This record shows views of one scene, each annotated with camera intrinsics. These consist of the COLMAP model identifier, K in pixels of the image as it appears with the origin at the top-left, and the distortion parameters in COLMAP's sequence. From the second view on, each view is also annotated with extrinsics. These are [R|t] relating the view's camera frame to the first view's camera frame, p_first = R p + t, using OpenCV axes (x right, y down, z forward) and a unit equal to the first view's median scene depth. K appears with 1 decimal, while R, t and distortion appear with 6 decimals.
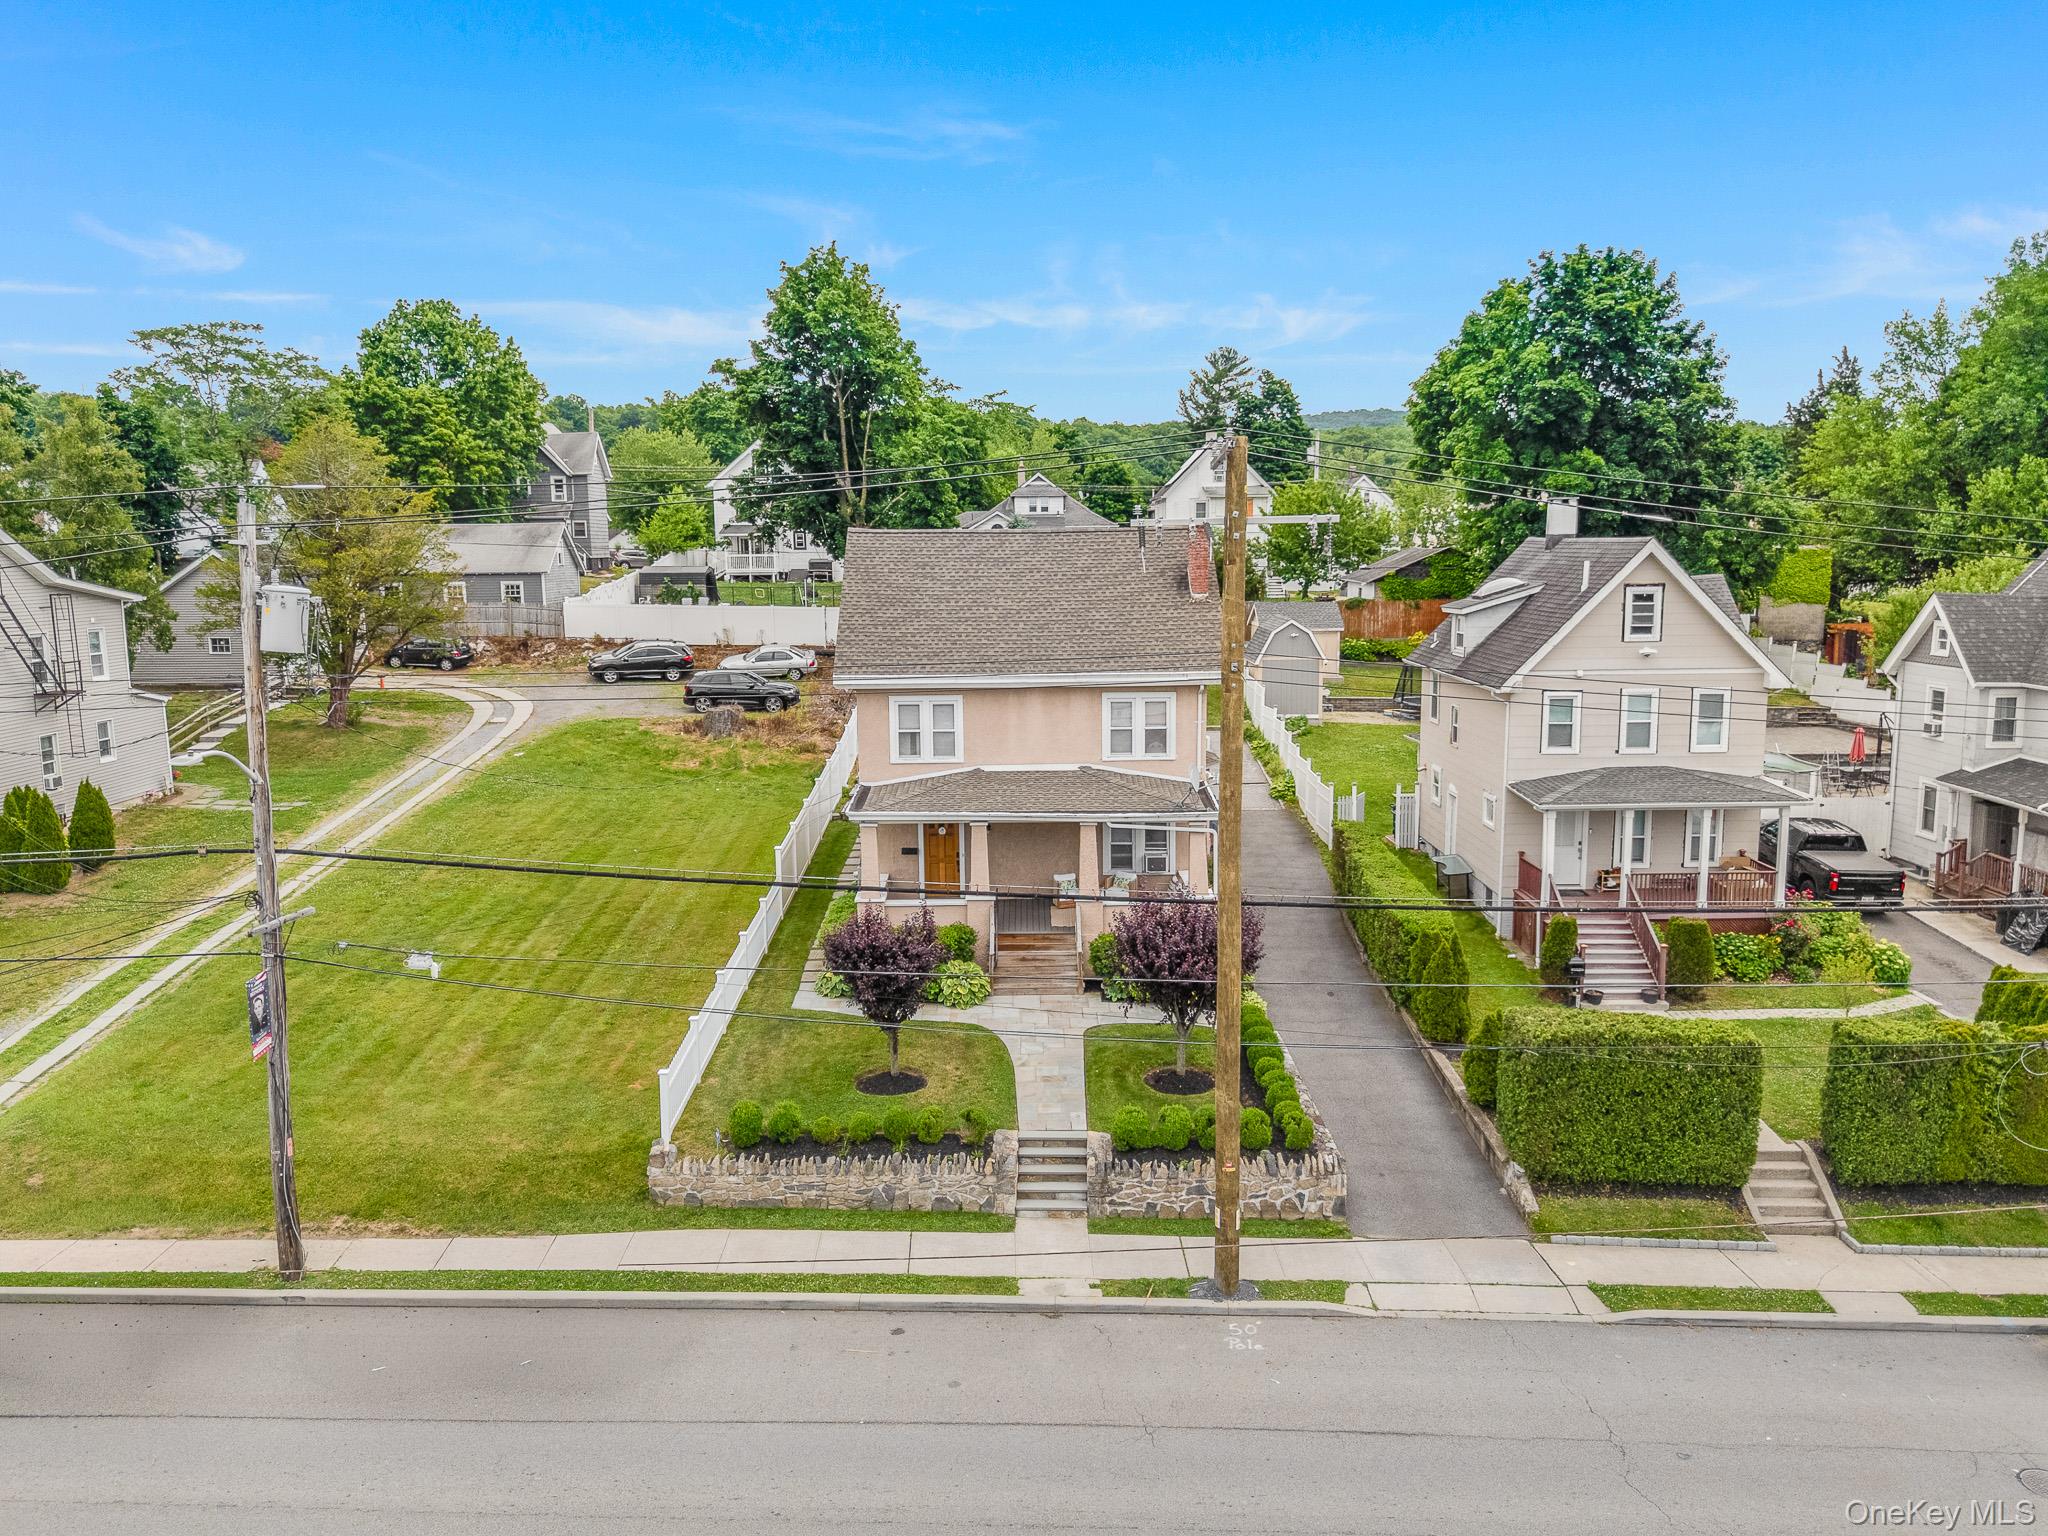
lens RADIAL K [[1475.9, 0, 1024.0], [0, 1475.9, 768.0], [0, 0, 1]] dist [0.094969, -0.109693]
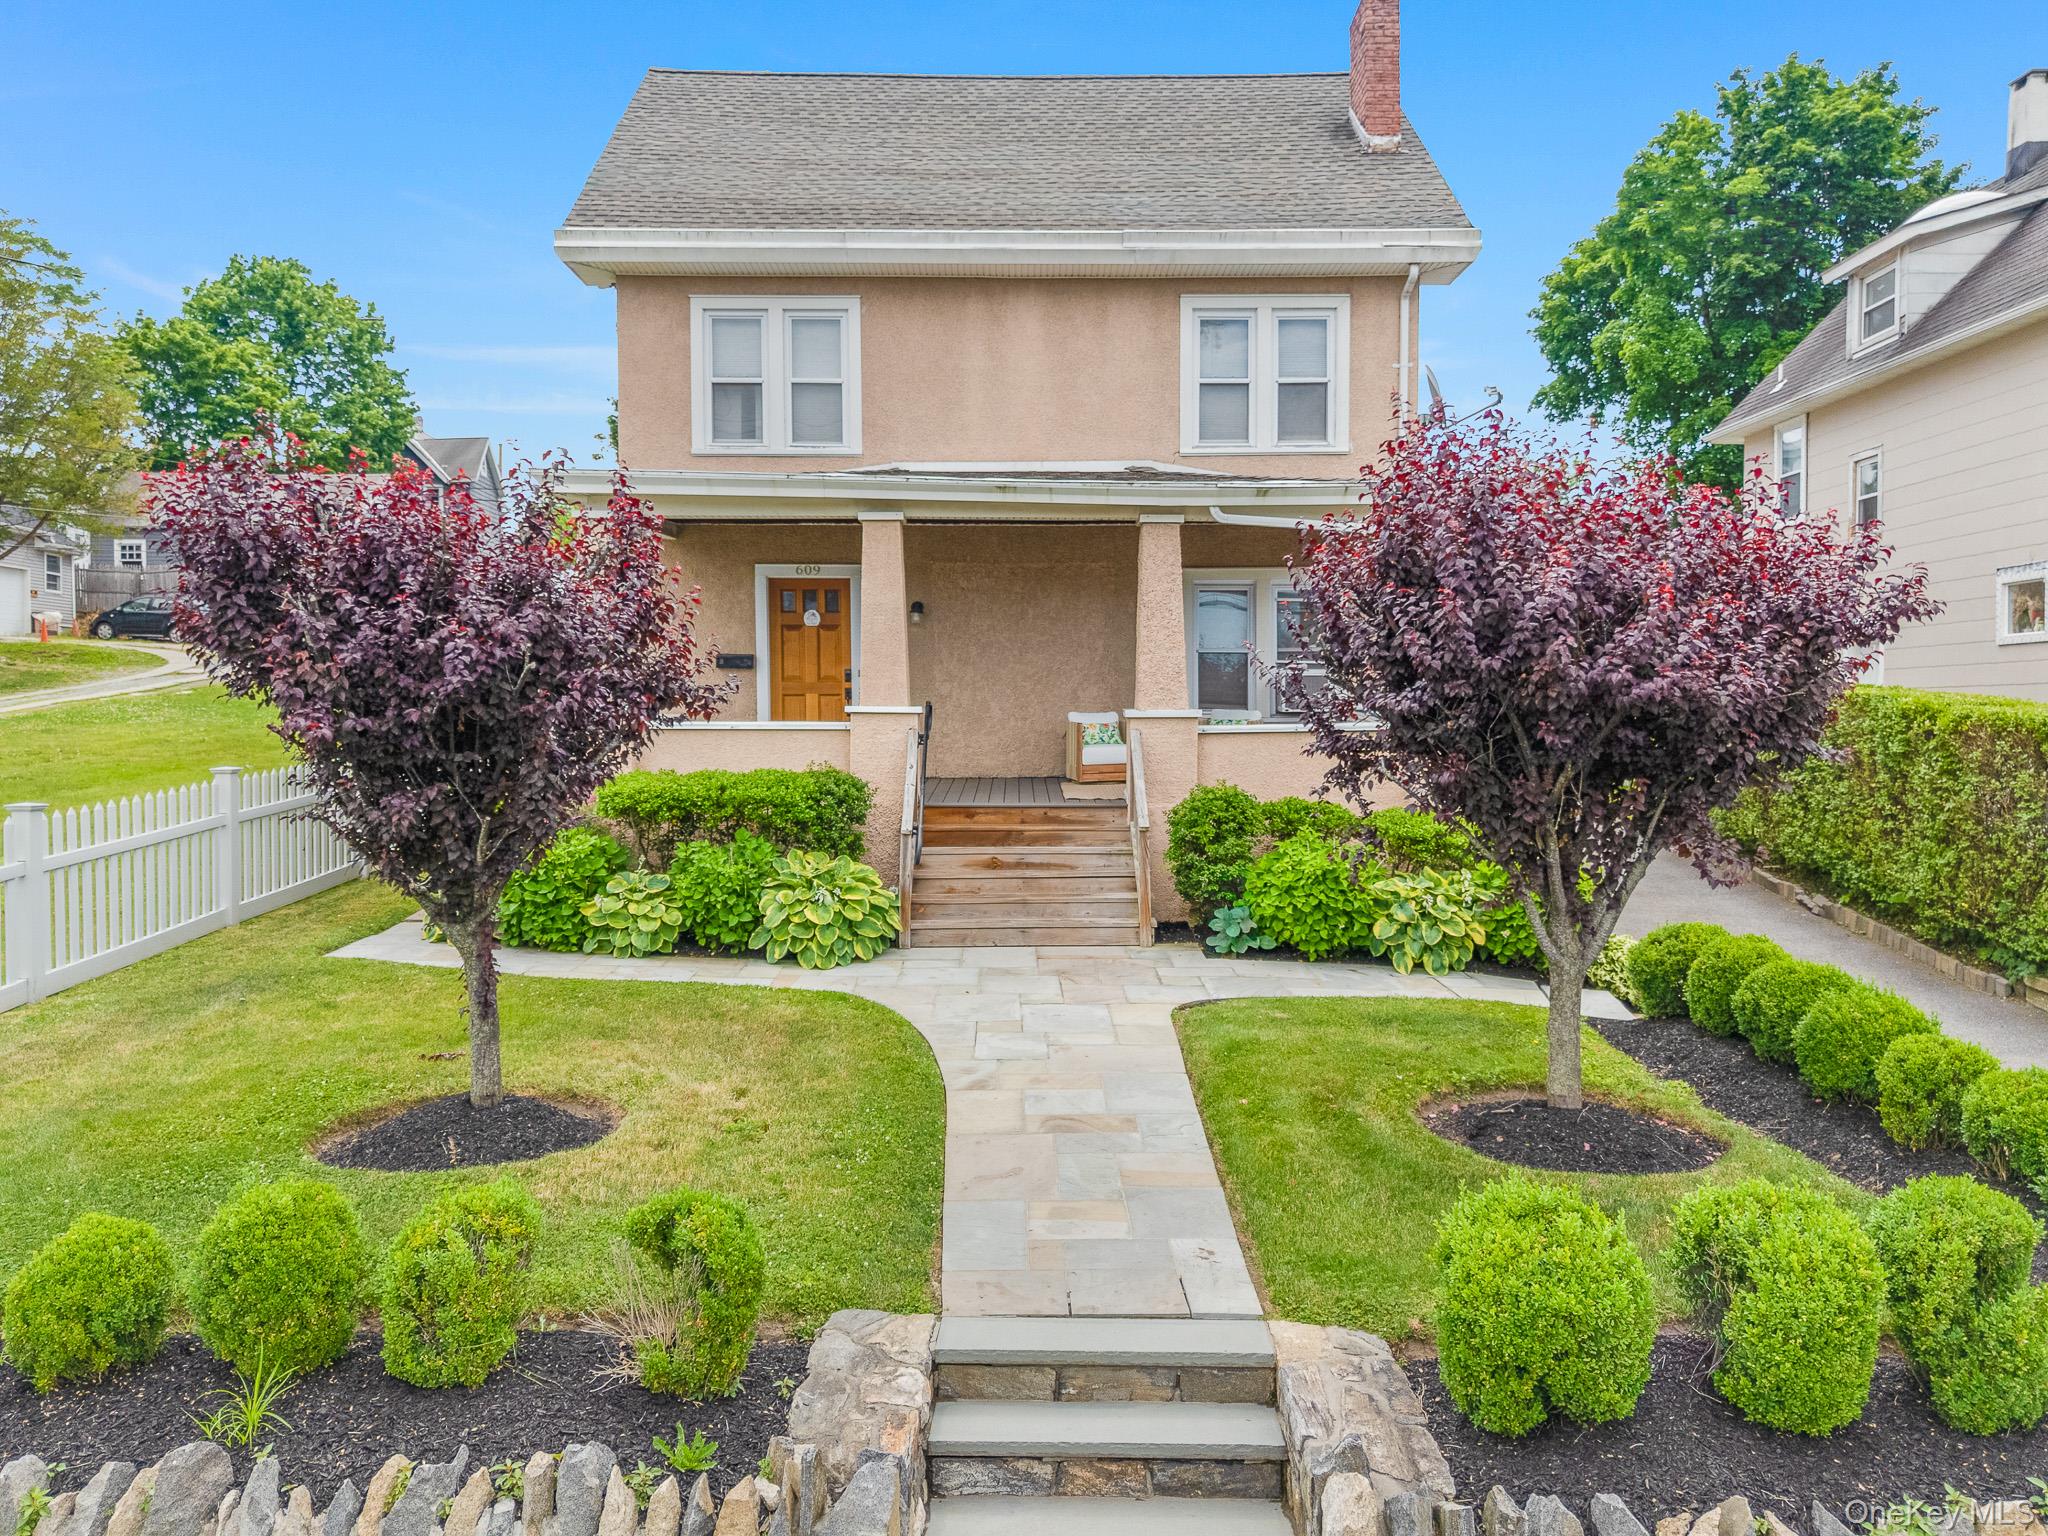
lens RADIAL K [[1475.9, 0, 1024.0], [0, 1475.9, 768.0], [0, 0, 1]] dist [0.094969, -0.109693]
pose [[0.999967, 0.006223, 0.005189, 0.006273], [-0.005519, 0.992005, -0.126075, 0.172437], [-0.005932, 0.126042, 0.992007, 0.694421]]
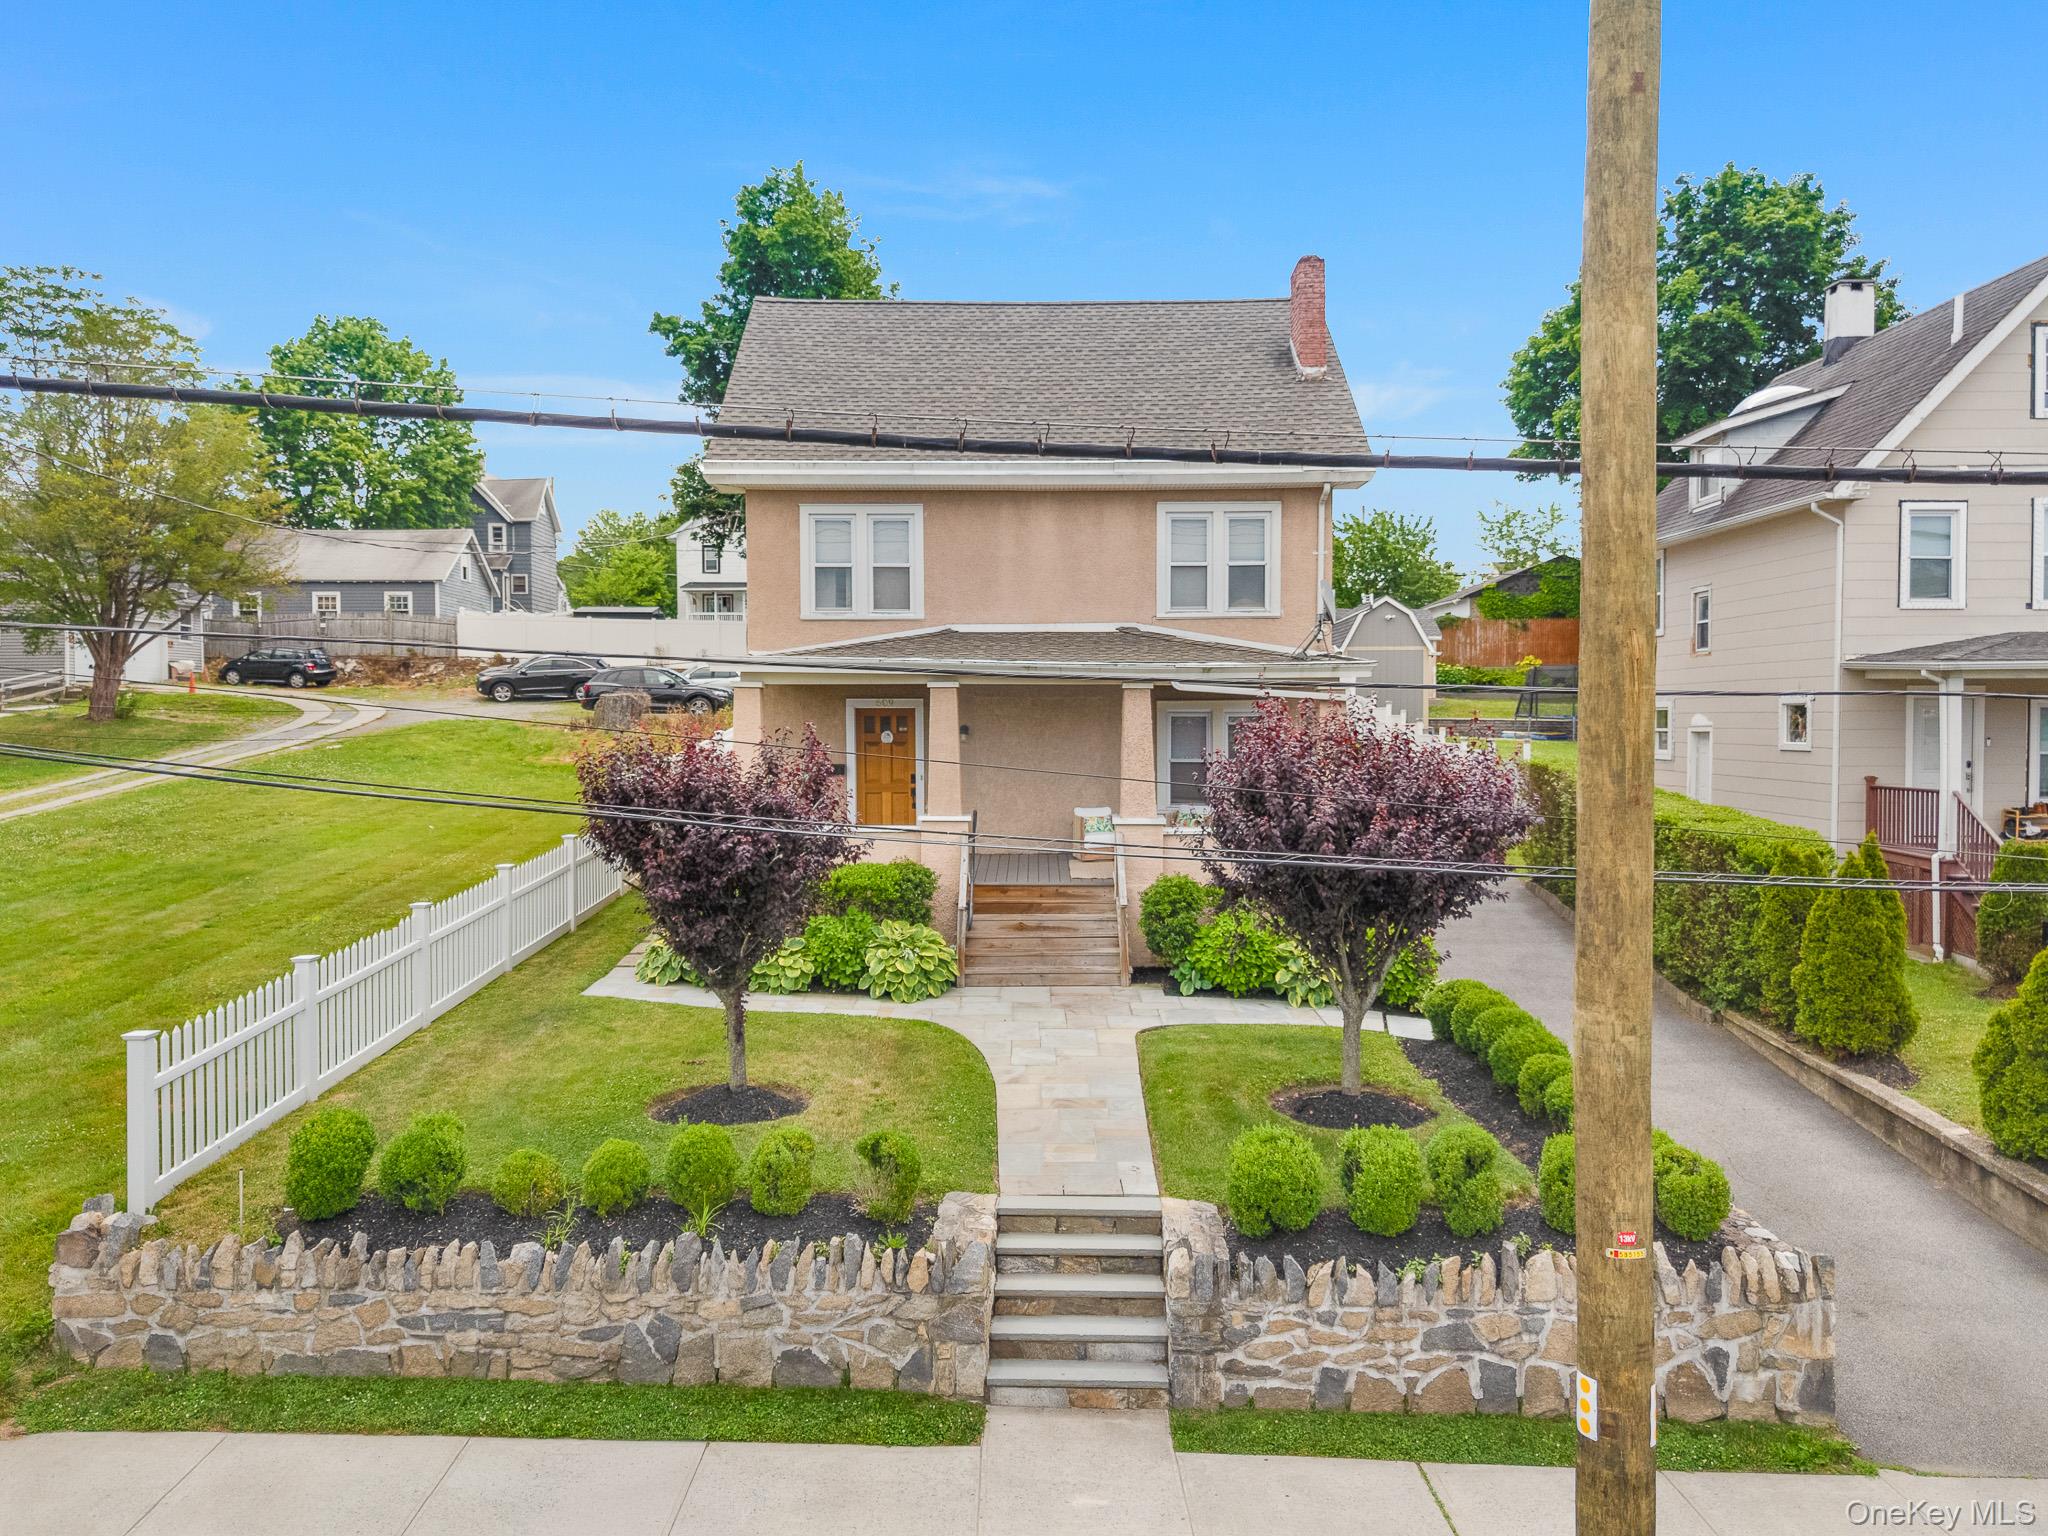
lens RADIAL K [[1475.9, 0, 1024.0], [0, 1475.9, 768.0], [0, 0, 1]] dist [0.094969, -0.109693]
pose [[0.999946, 0.006769, -0.007874, 0.005561], [-0.007681, 0.992464, -0.122299, 0.155381], [0.006986, 0.122353, 0.992462, 0.498267]]
